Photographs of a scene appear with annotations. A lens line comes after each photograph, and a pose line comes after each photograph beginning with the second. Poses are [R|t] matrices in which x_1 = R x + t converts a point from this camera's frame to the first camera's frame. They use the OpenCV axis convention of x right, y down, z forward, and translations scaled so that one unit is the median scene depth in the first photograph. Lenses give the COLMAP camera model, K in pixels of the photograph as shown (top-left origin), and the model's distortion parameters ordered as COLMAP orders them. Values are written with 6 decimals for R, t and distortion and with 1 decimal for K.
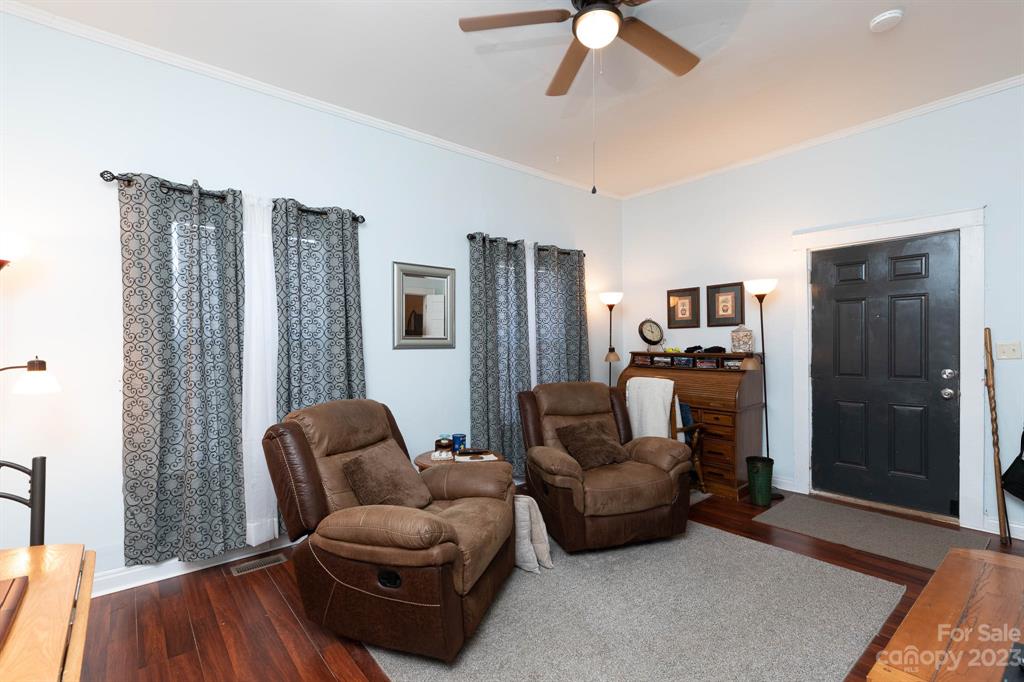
lens RADIAL K [[464.3, 0, 512.4], [0, 464.3, 344.2], [0, 0, 1]] dist [0.001070, -0.000046]
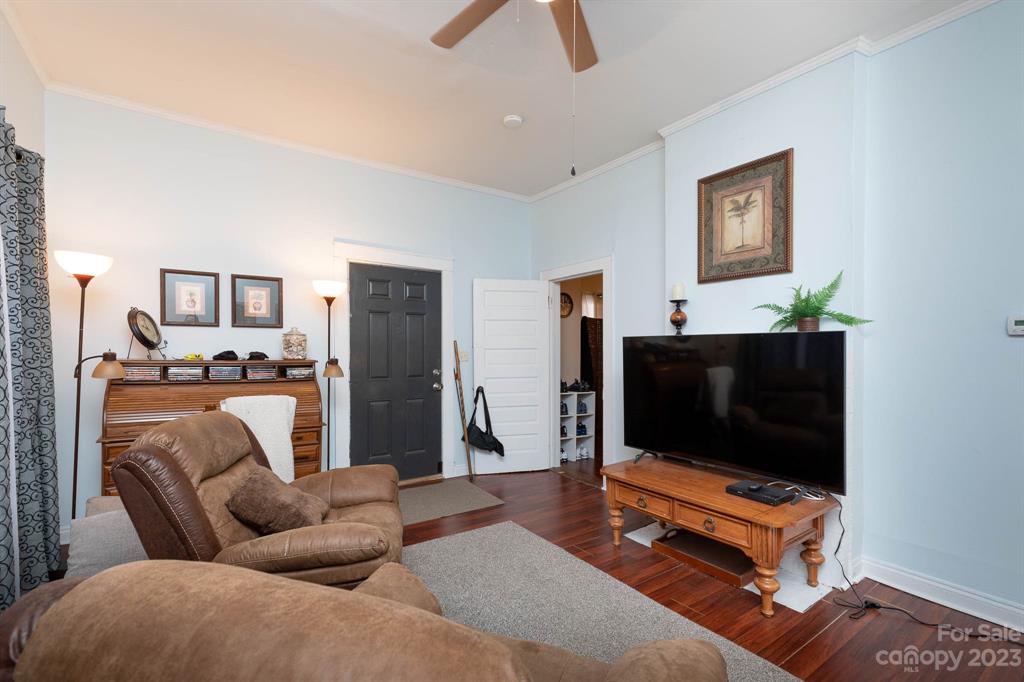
lens RADIAL K [[464.3, 0, 514.6], [0, 464.3, 350.8], [0, 0, 1]] dist [0.001070, -0.000046]
pose [[0.087795, 0.009227, 0.996096, -0.316675], [-0.007889, 0.999932, -0.008567, 0.005715], [-0.996107, -0.007106, 0.087862, 0.468122]]
